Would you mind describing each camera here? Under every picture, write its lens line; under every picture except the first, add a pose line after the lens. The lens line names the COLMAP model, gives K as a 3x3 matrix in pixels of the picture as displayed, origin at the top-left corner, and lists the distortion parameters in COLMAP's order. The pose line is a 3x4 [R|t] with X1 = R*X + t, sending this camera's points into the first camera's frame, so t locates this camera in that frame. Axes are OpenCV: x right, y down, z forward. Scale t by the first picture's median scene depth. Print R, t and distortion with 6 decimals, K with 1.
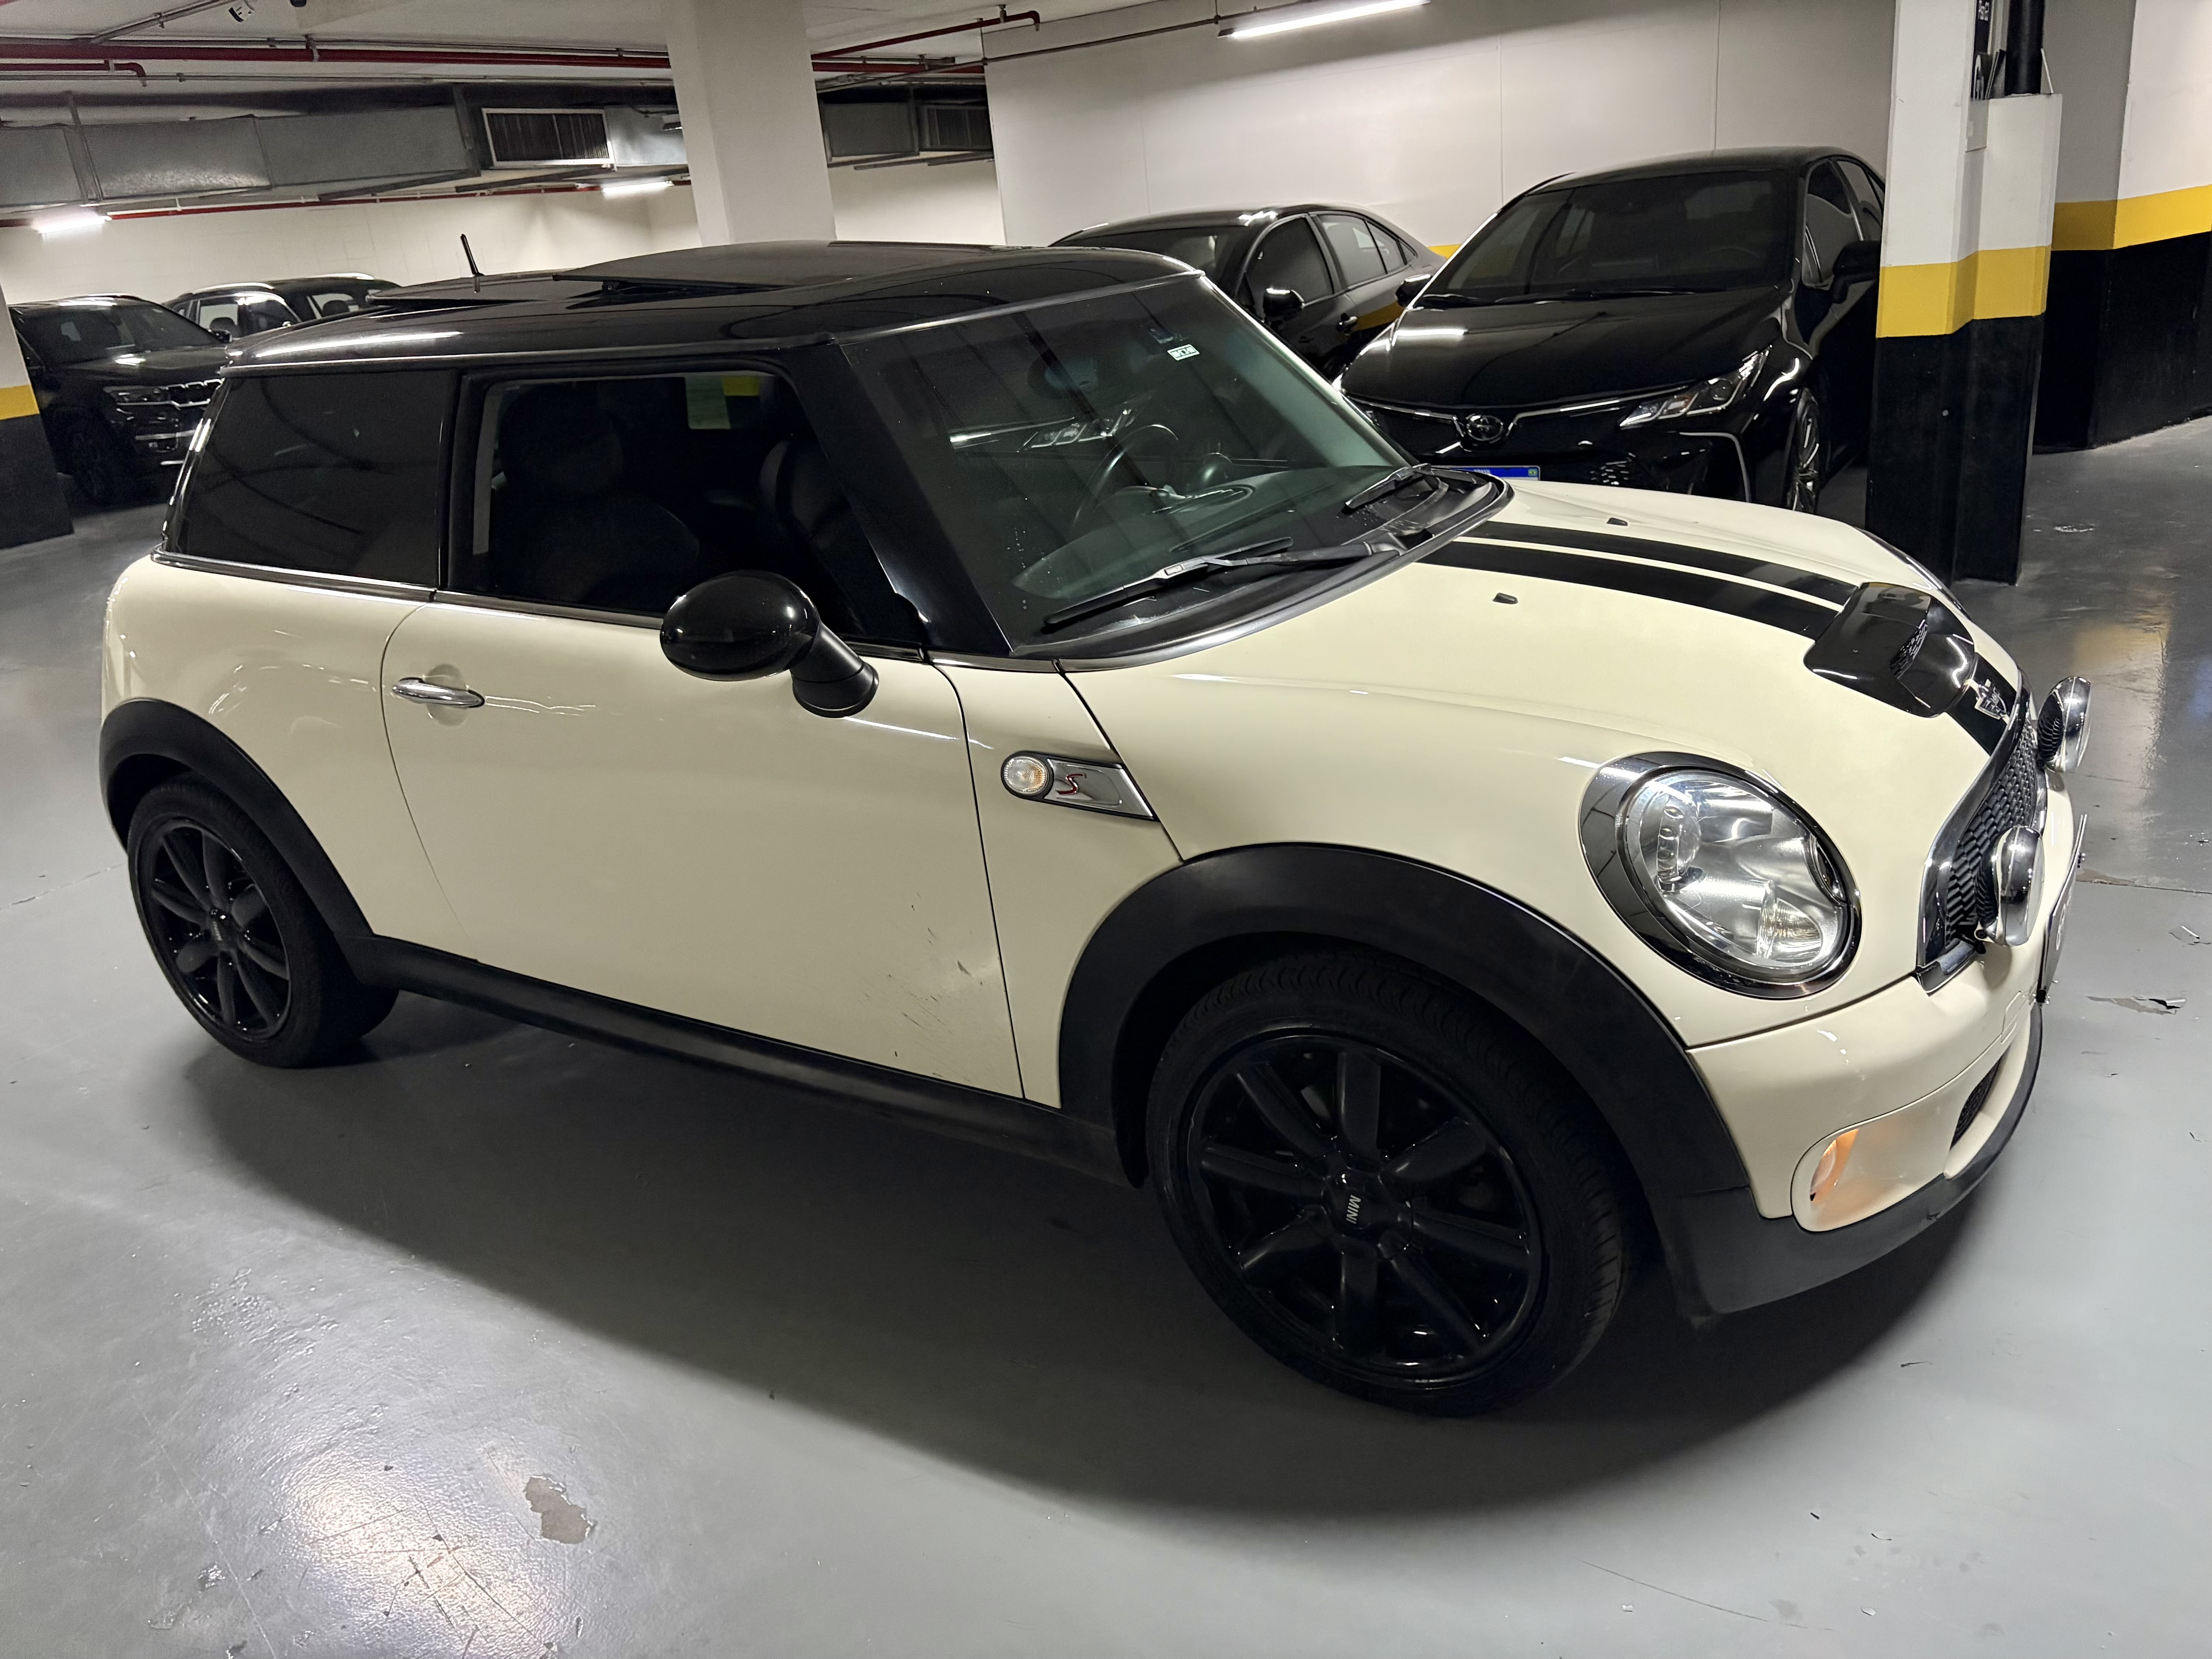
lens RADIAL K [[1689.4, 0, 1106.0], [0, 1689.4, 829.5], [0, 0, 1]] dist [0.013163, 0.000581]
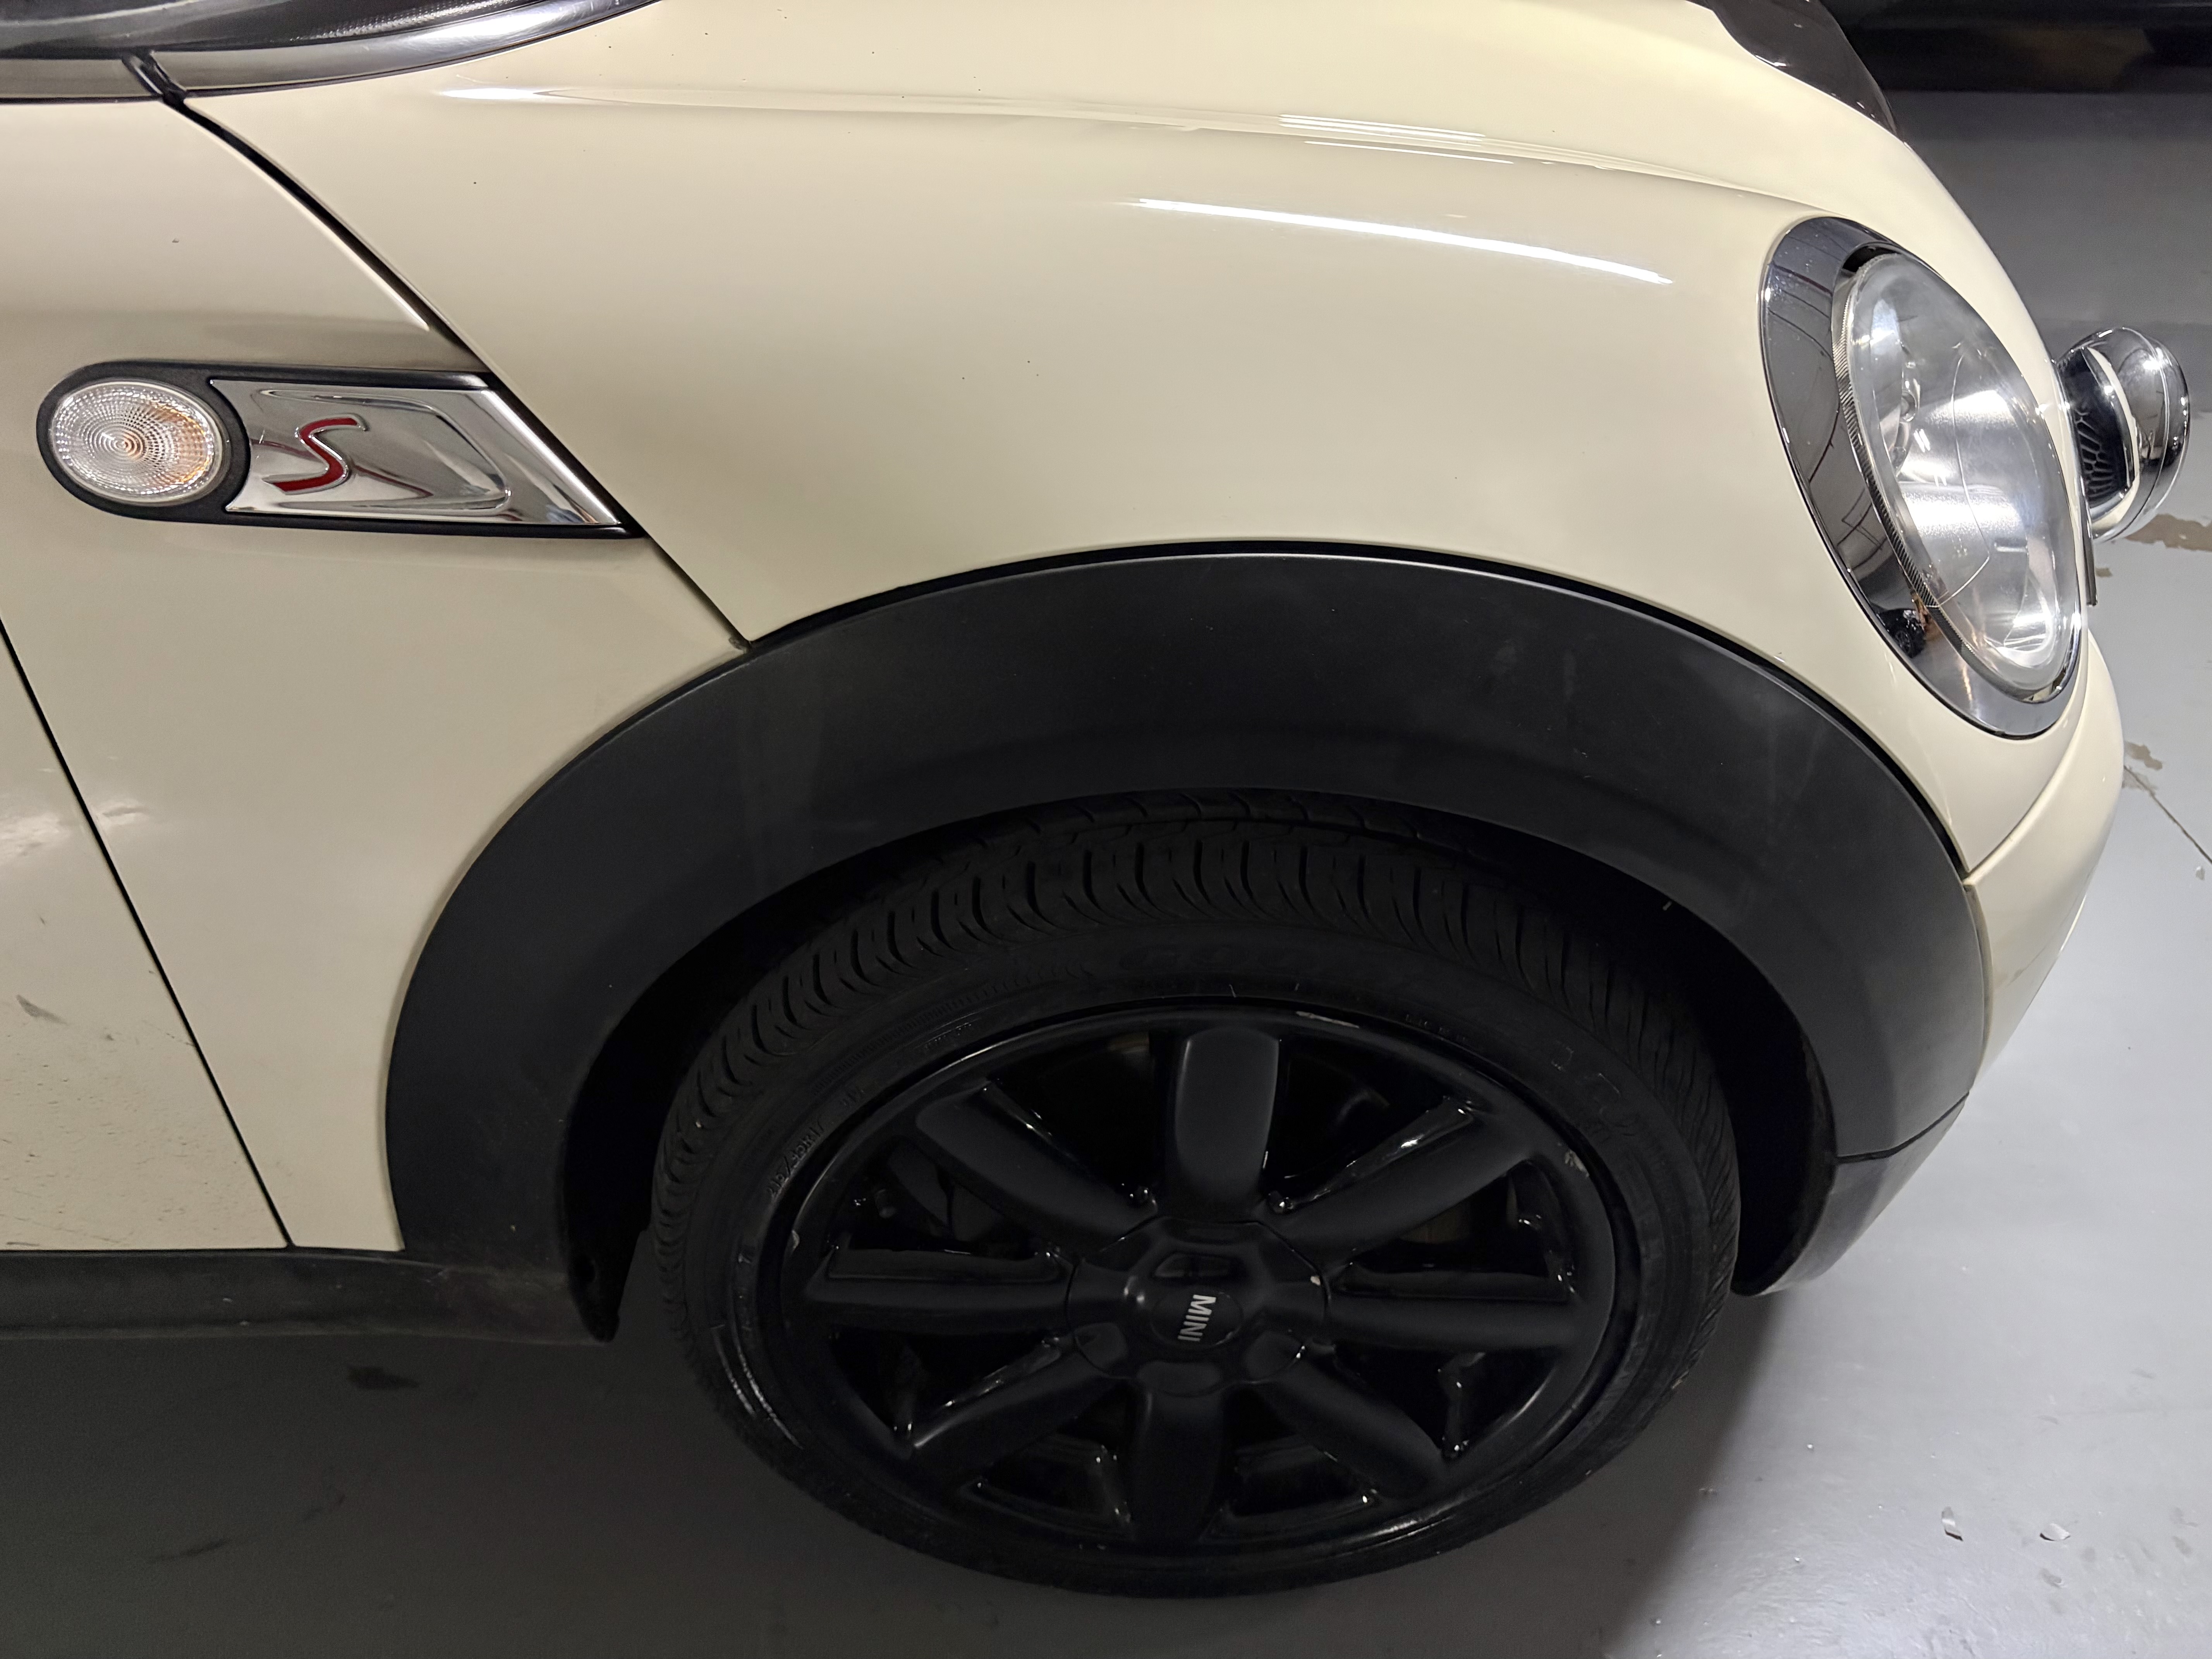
lens RADIAL K [[1689.4, 0, 1106.0], [0, 1689.4, 829.5], [0, 0, 1]] dist [0.013163, 0.000581]
pose [[0.834773, -0.231145, 0.499726, -0.073539], [0.107932, 0.958700, 0.263145, -0.027329], [-0.539912, -0.165729, 0.825245, 0.644779]]
